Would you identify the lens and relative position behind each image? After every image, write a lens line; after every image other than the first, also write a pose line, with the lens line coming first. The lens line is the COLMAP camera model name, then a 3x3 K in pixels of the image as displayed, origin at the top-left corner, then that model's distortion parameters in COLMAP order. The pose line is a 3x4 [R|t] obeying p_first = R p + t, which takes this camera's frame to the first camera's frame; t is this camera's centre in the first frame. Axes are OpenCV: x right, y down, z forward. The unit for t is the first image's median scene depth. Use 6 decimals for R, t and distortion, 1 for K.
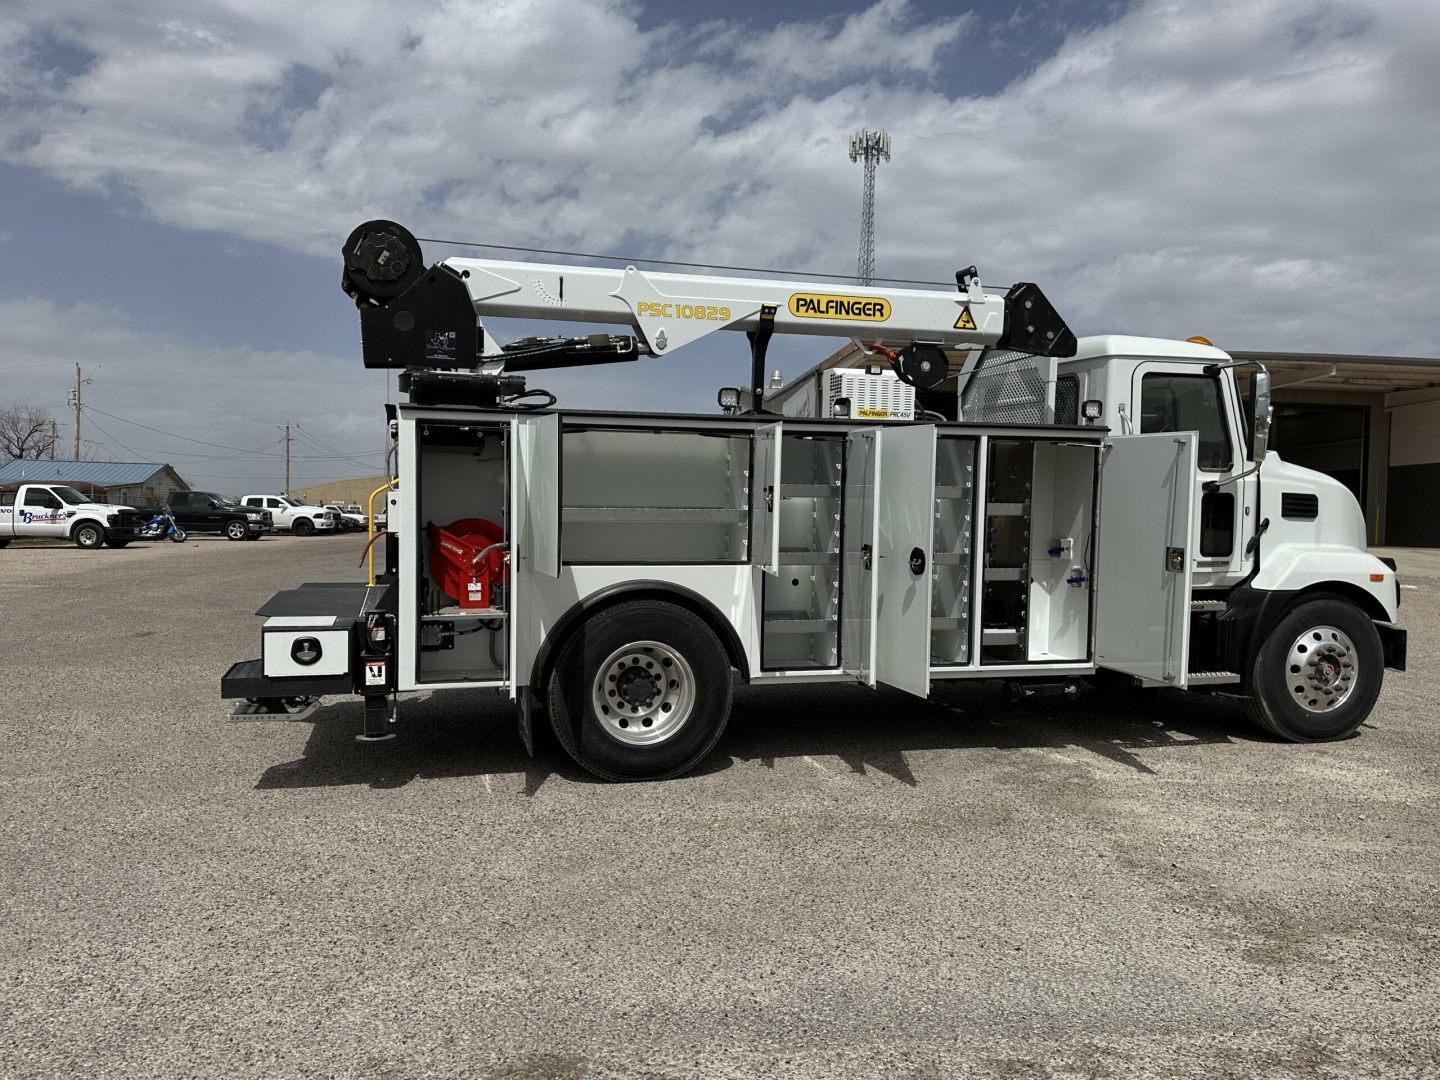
lens RADIAL K [[1087.5, 0, 720.0], [0, 1087.5, 540.0], [0, 0, 1]] dist [0.098902, -0.159410]
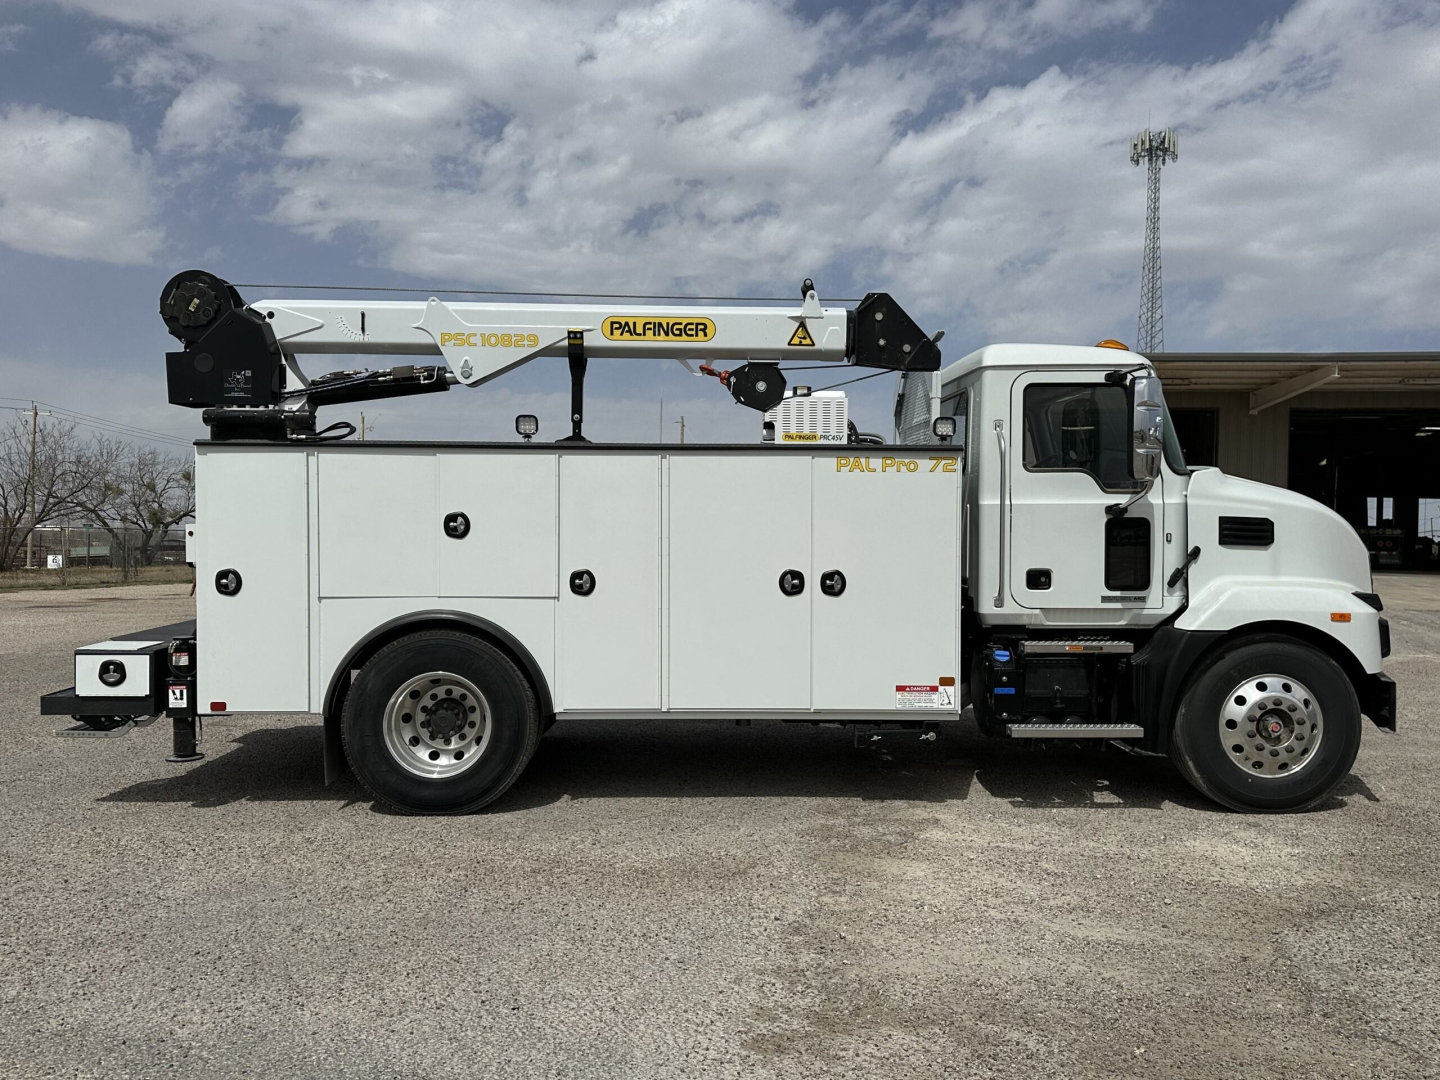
lens RADIAL K [[1121.0, 0, 765.7], [0, 1121.0, 531.0], [0, 0, 1]] dist [0.146313, -0.280776]
pose [[0.968998, -0.007787, -0.246947, 0.452470], [-0.001938, 0.999233, -0.039114, 0.004264], [0.247062, 0.038380, 0.968239, 0.067565]]
